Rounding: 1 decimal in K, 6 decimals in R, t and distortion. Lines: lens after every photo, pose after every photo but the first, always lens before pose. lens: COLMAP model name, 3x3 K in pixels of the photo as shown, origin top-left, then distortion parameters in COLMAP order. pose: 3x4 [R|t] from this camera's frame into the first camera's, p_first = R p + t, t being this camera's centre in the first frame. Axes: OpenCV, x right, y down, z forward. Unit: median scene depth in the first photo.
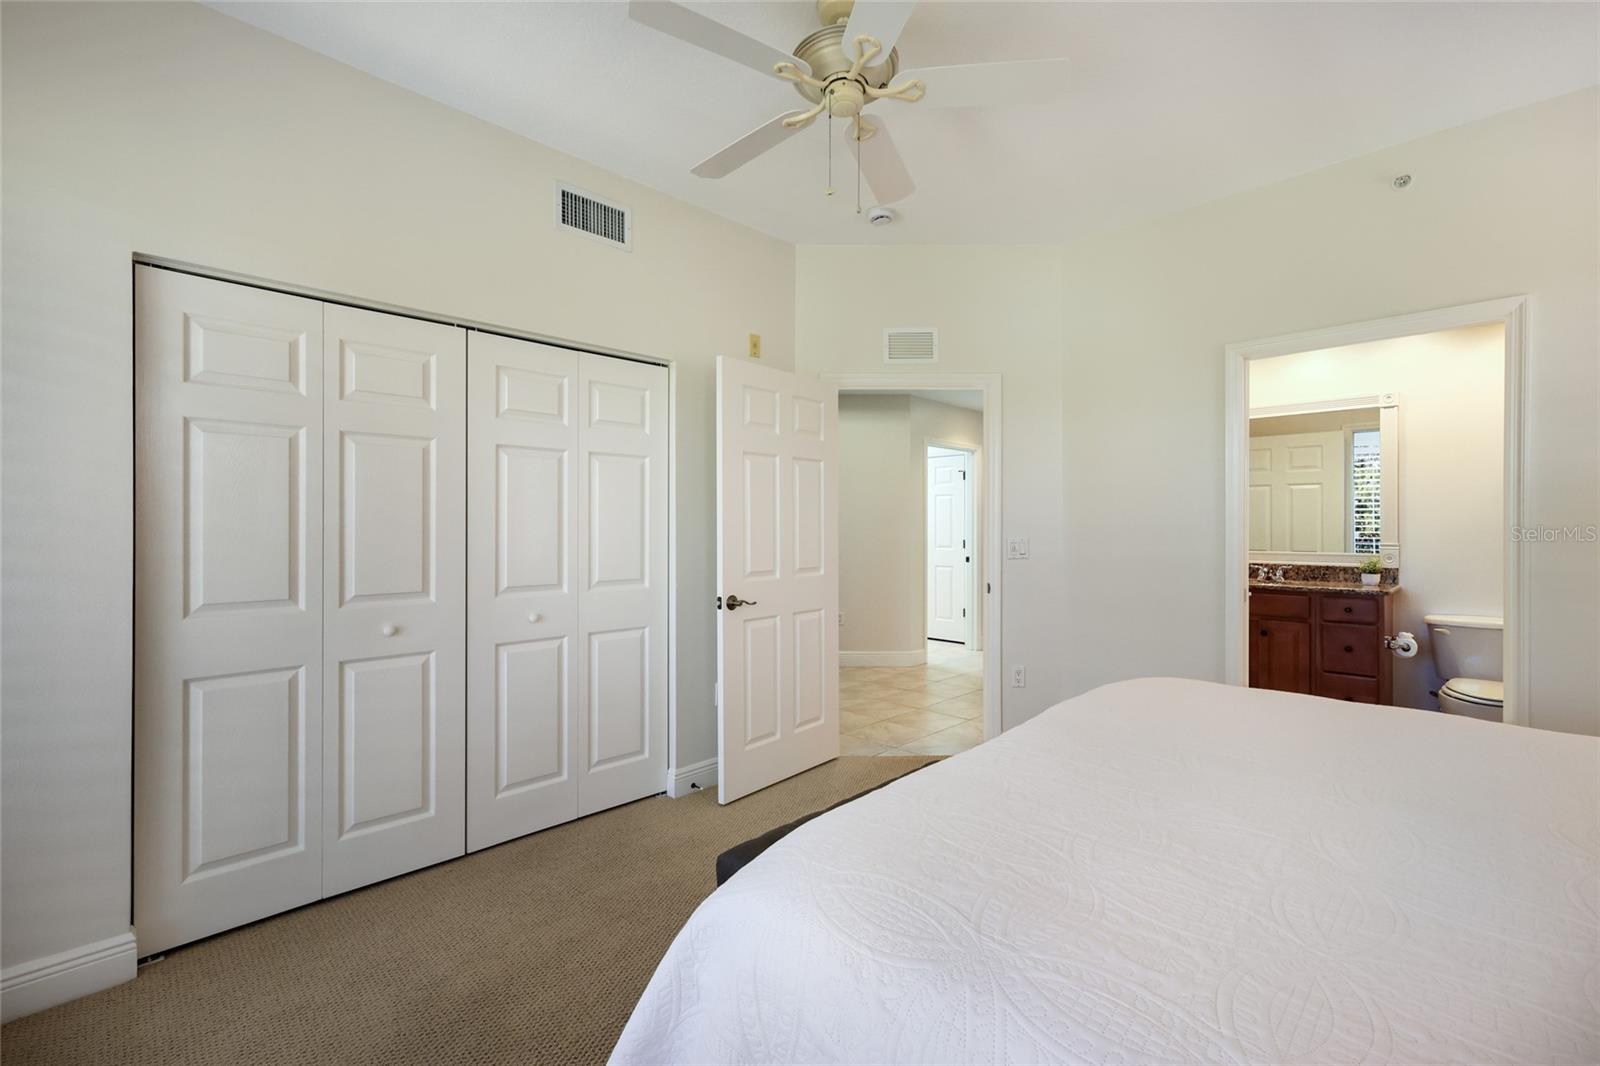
lens RADIAL K [[698.2, 0, 800.1], [0, 698.2, 525.8], [0, 0, 1]] dist [0.009408, 0.000321]
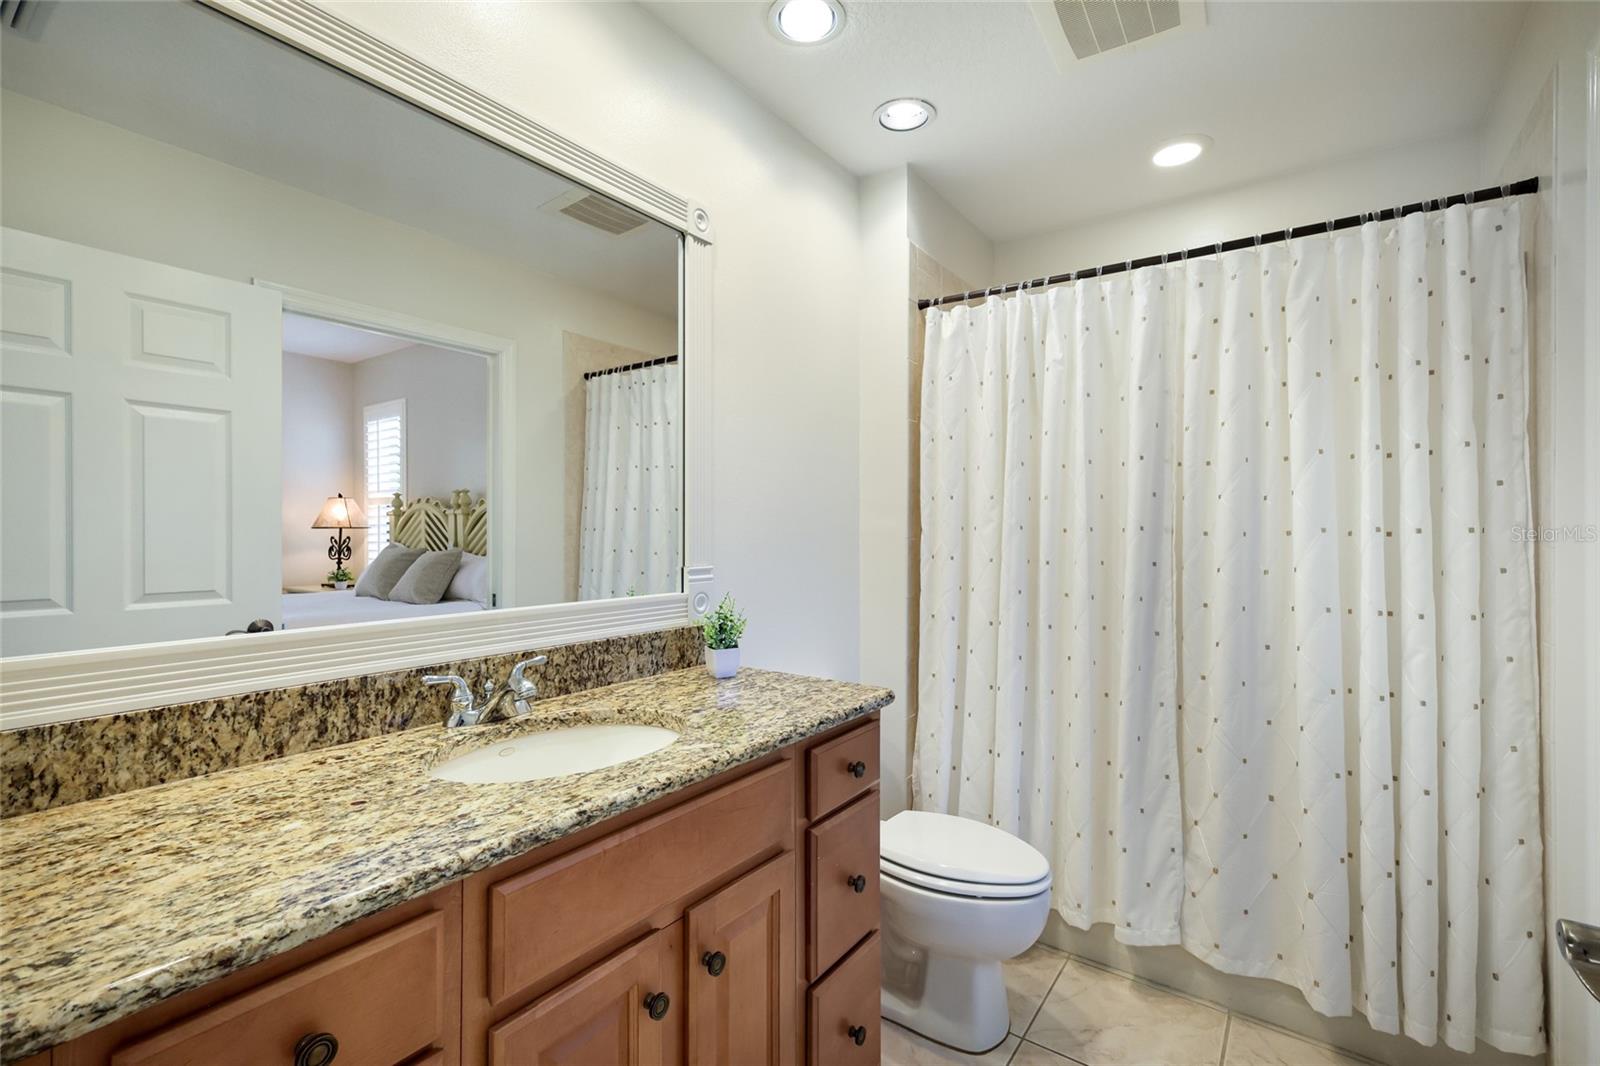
lens RADIAL K [[723.8, 0, 797.3], [0, 723.8, 527.6], [0, 0, 1]] dist [-0.000147, -0.000085]
pose [[-0.168501, 0.004403, 0.985692, 0.387784], [-0.004548, 0.999976, -0.005244, 0.003973], [-0.985691, -0.005366, -0.168477, 0.973519]]
